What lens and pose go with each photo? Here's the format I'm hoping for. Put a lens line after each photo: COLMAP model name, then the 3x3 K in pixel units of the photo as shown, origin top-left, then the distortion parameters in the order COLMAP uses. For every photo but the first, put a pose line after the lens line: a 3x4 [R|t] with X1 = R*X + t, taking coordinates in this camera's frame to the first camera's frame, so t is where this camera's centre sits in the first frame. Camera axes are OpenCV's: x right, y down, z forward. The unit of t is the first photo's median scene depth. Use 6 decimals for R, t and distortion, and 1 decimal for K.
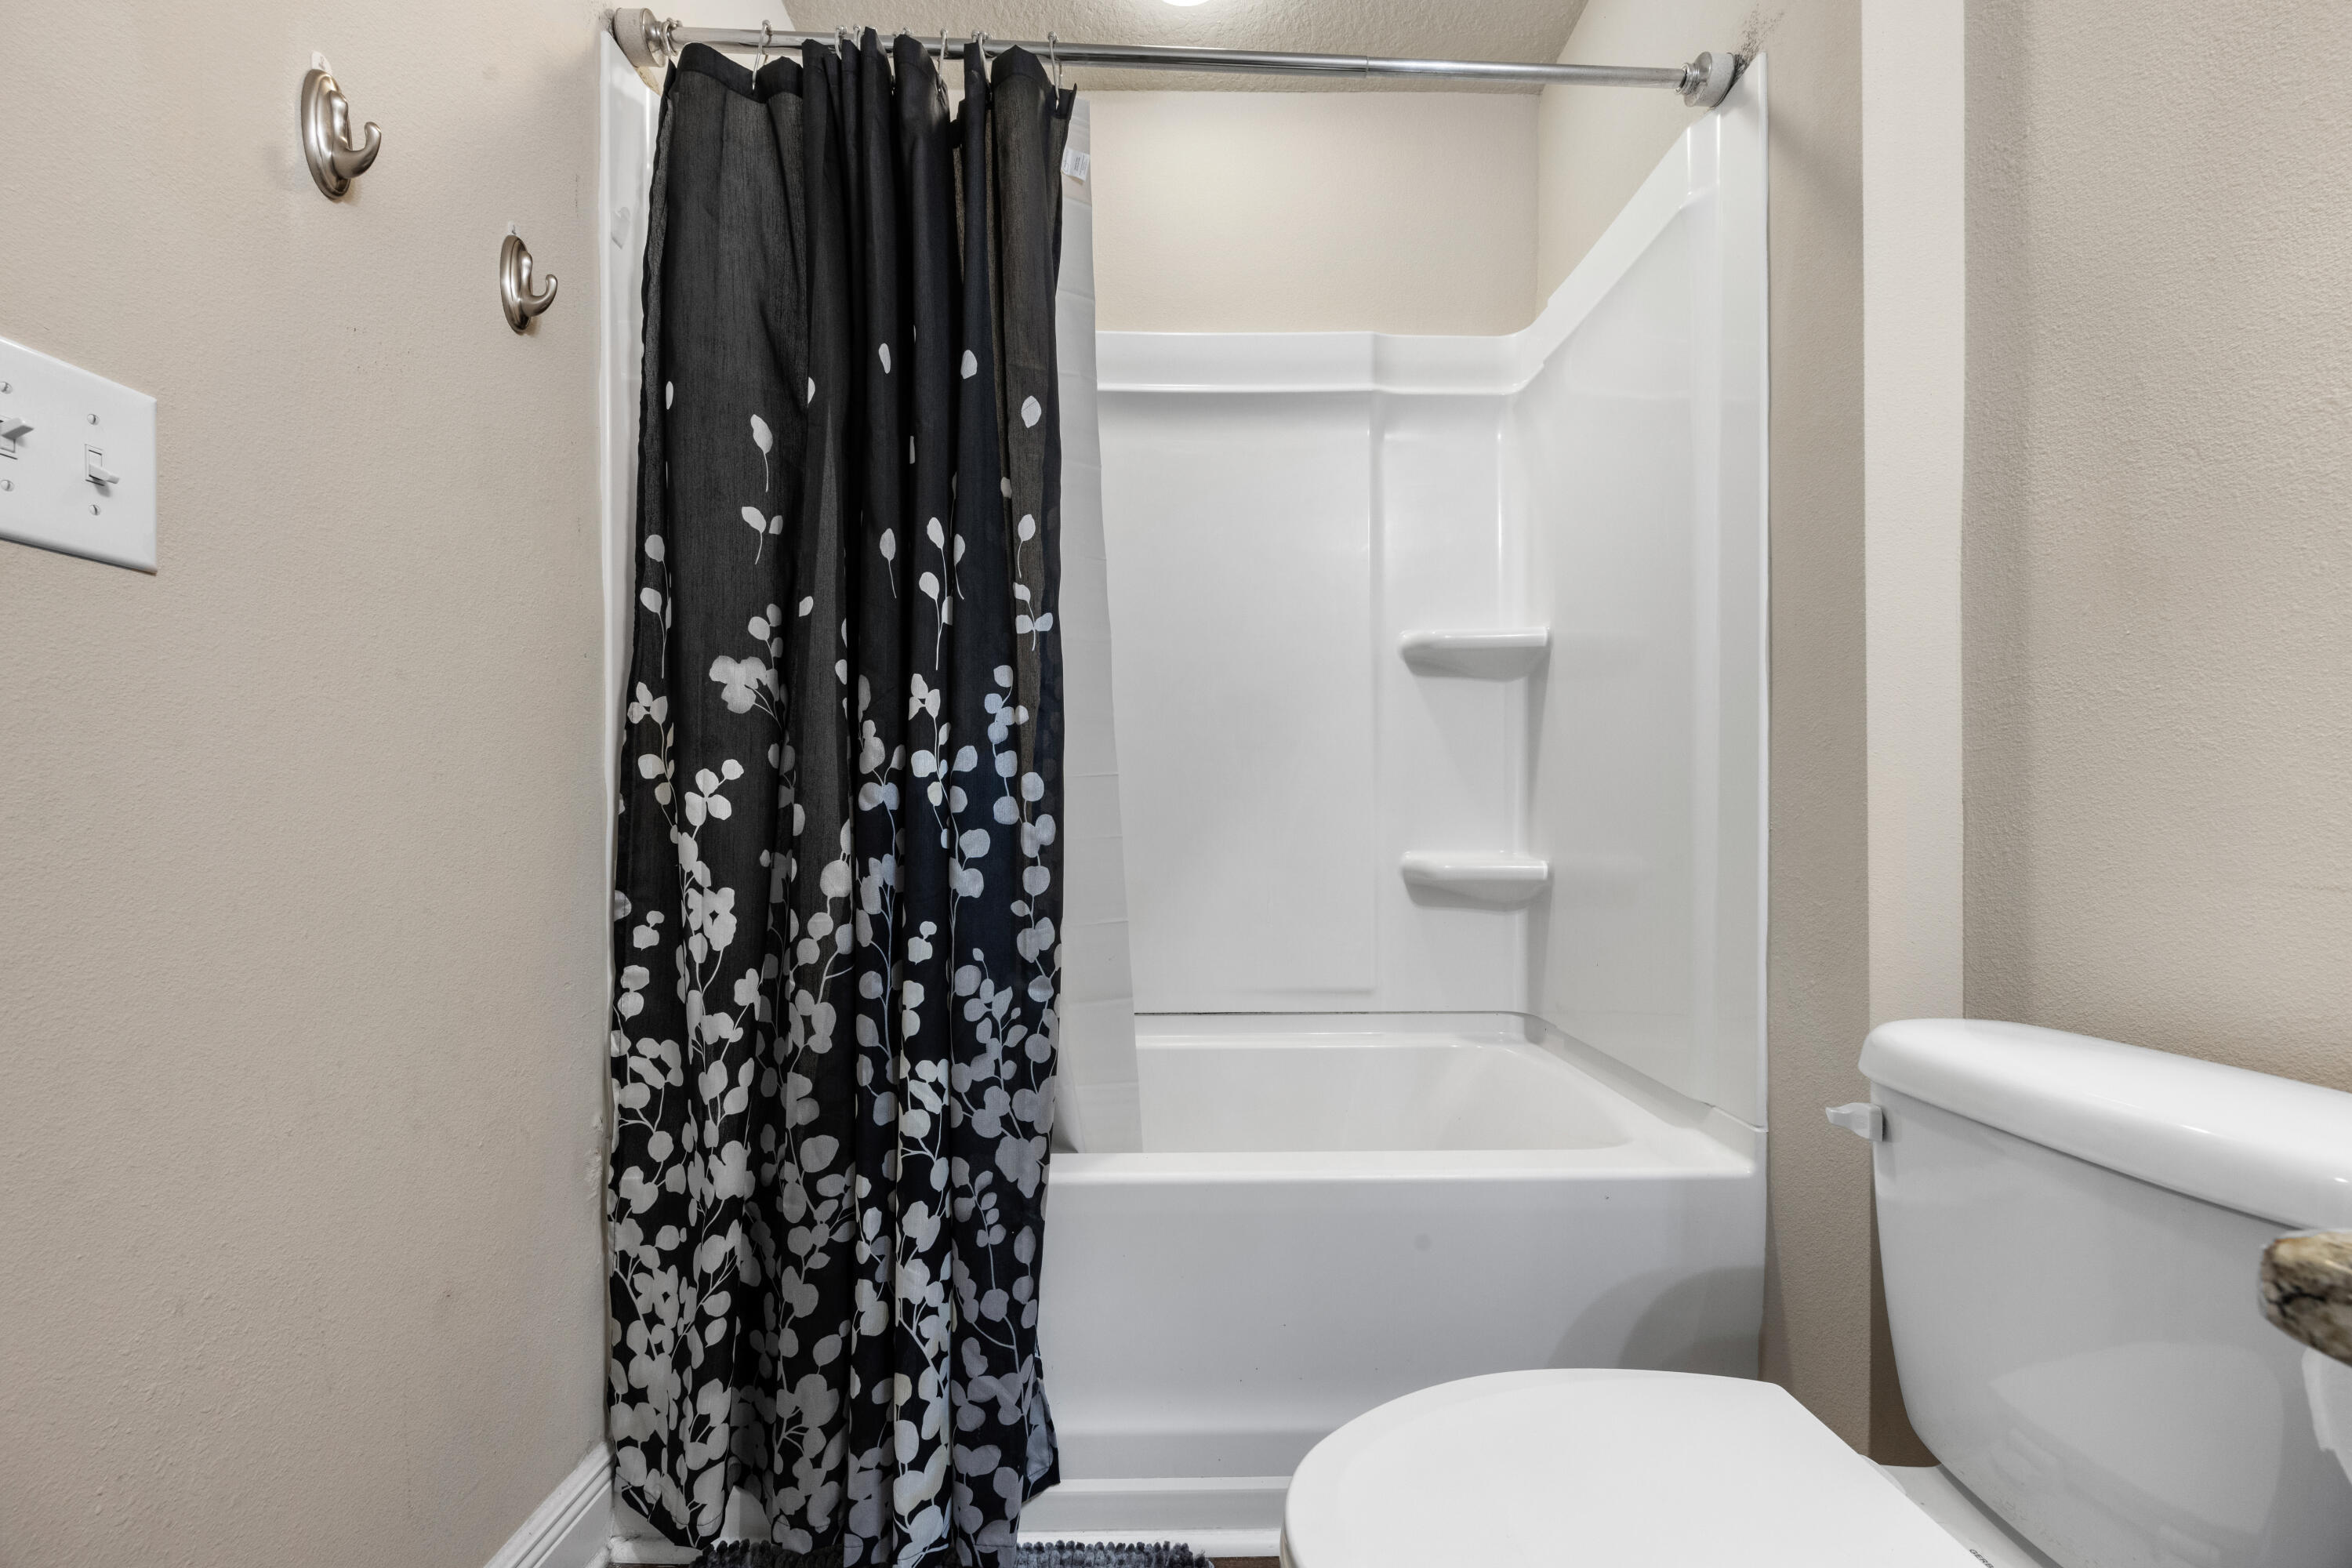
lens RADIAL K [[922.6, 0, 1178.0], [0, 922.6, 808.7], [0, 0, 1]] dist [-0.001478, 0.000117]
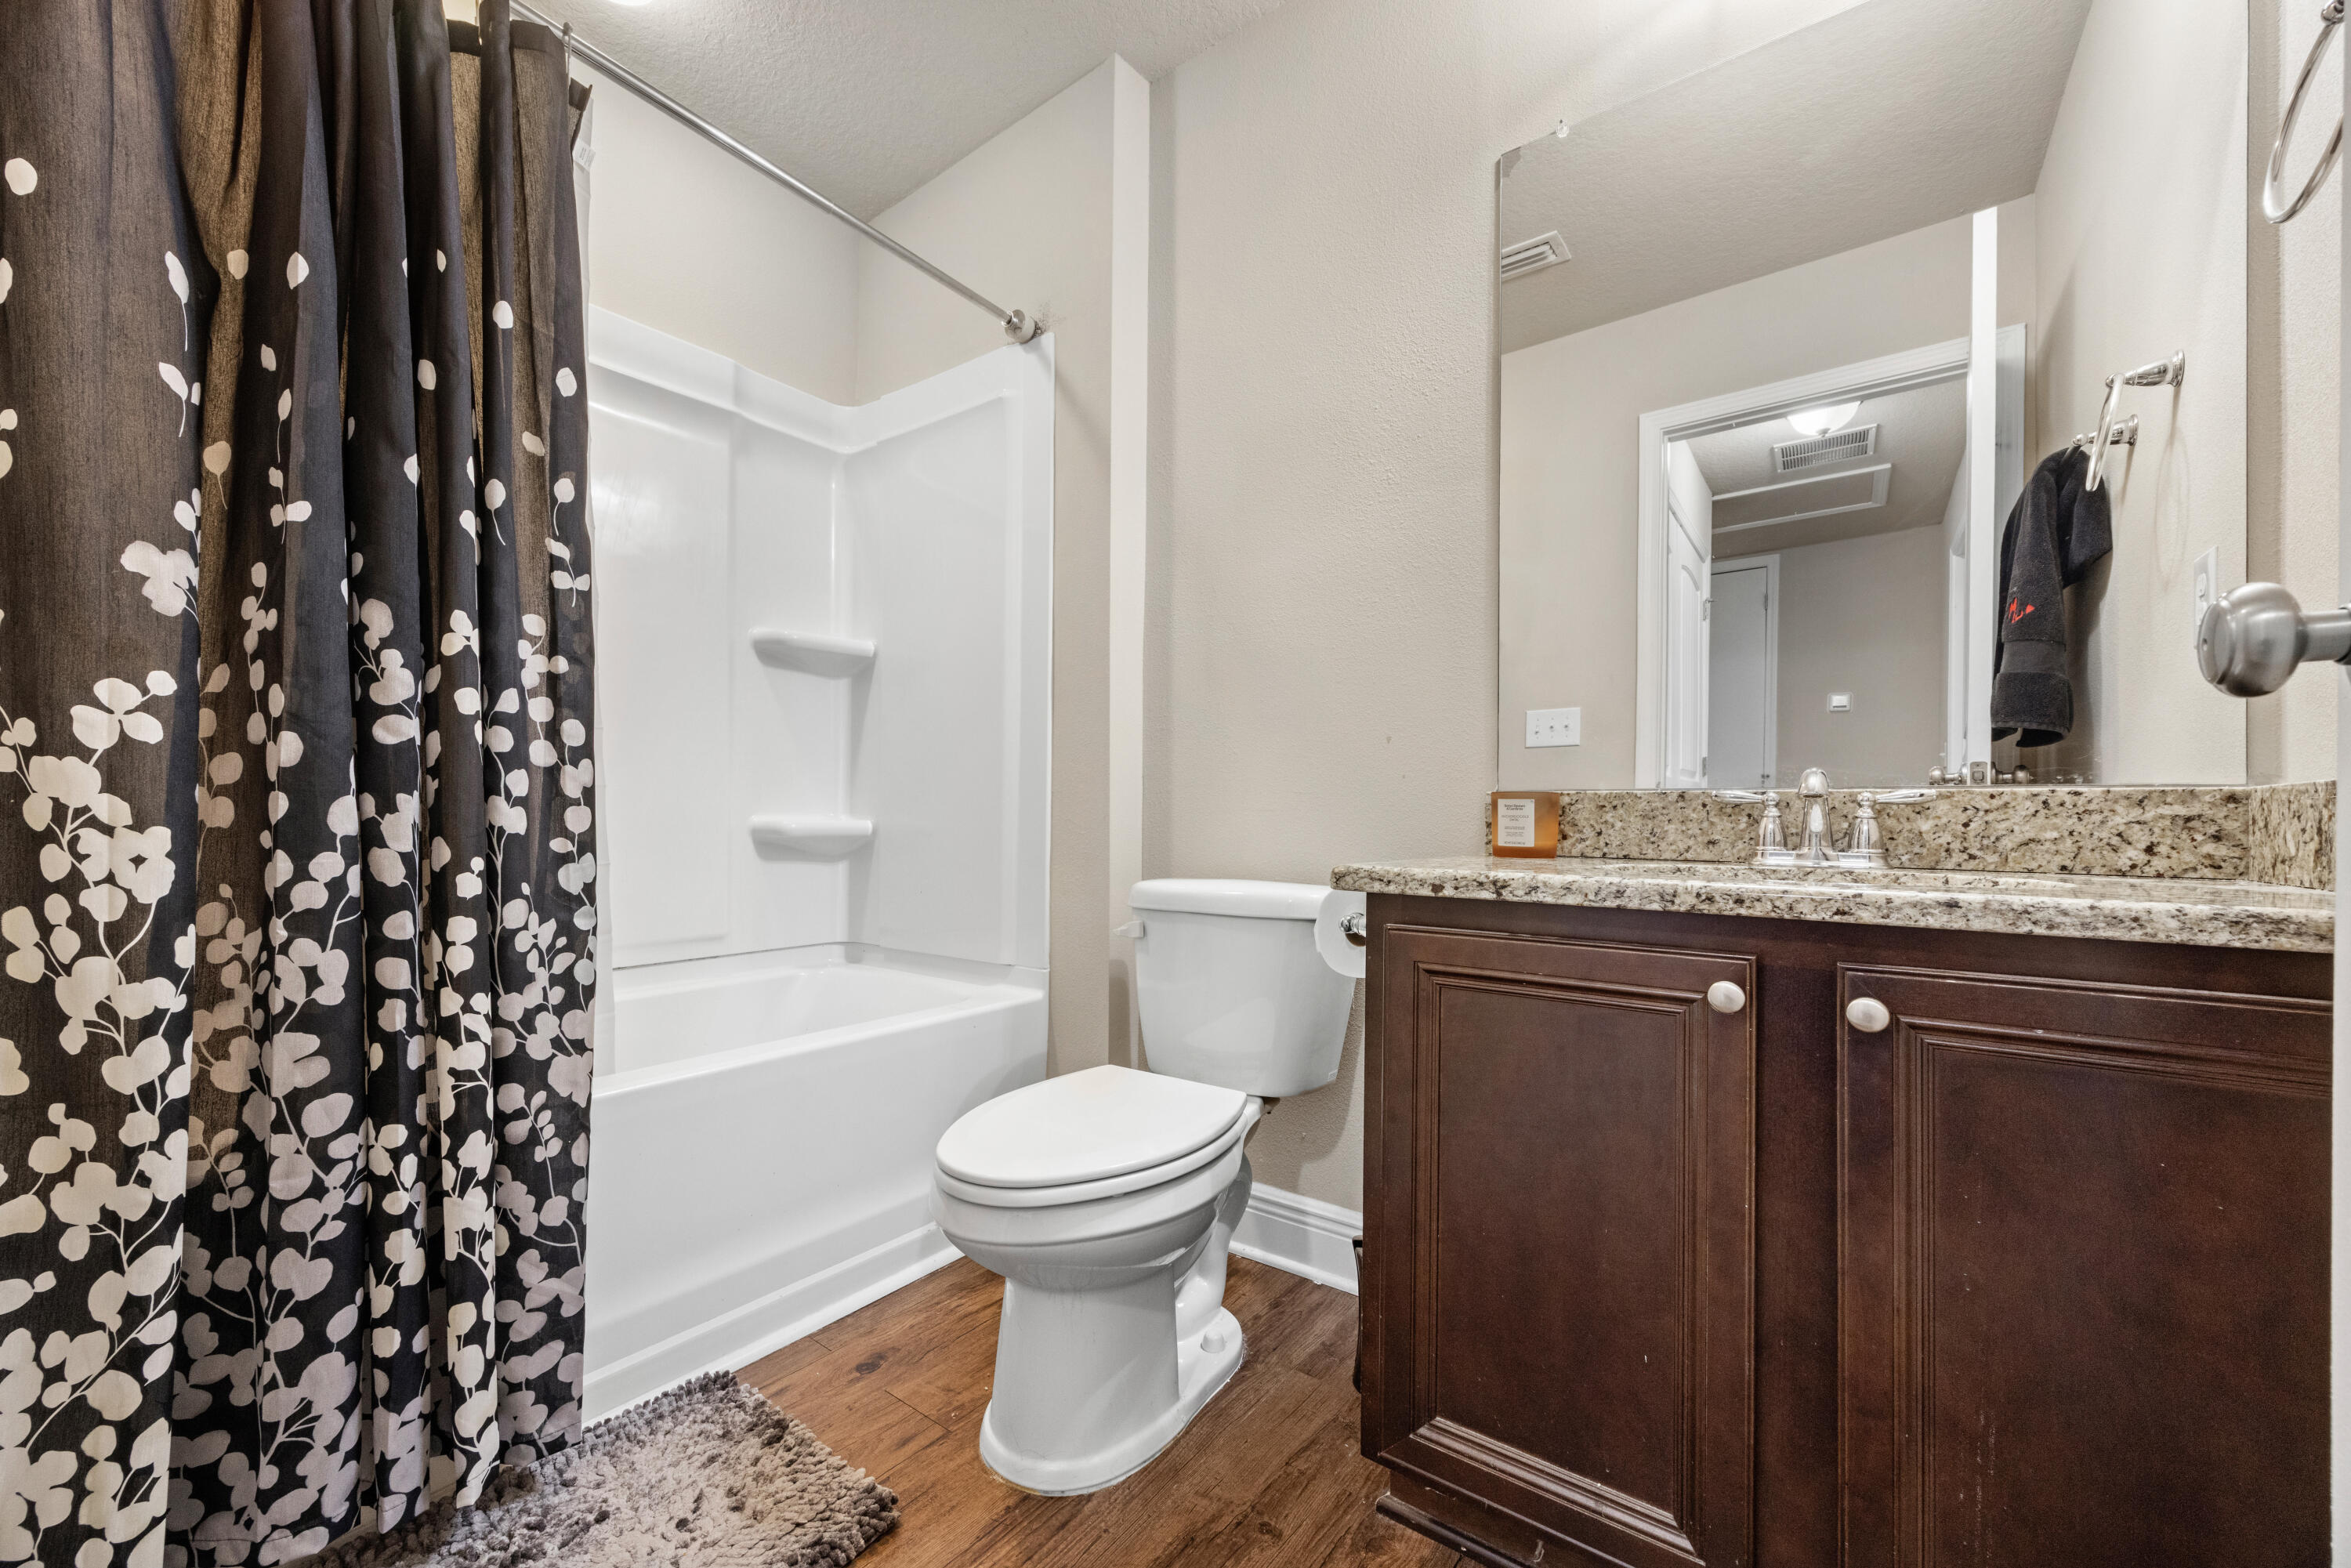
lens RADIAL K [[902.7, 0, 1175.5], [0, 902.7, 784.0], [0, 0, 1]] dist [-0.000436, 0.000008]
pose [[0.609857, 0.032342, 0.791851, -0.587137], [-0.015115, 0.999460, -0.029180, 0.058873], [-0.792367, 0.005827, 0.610017, -0.208992]]
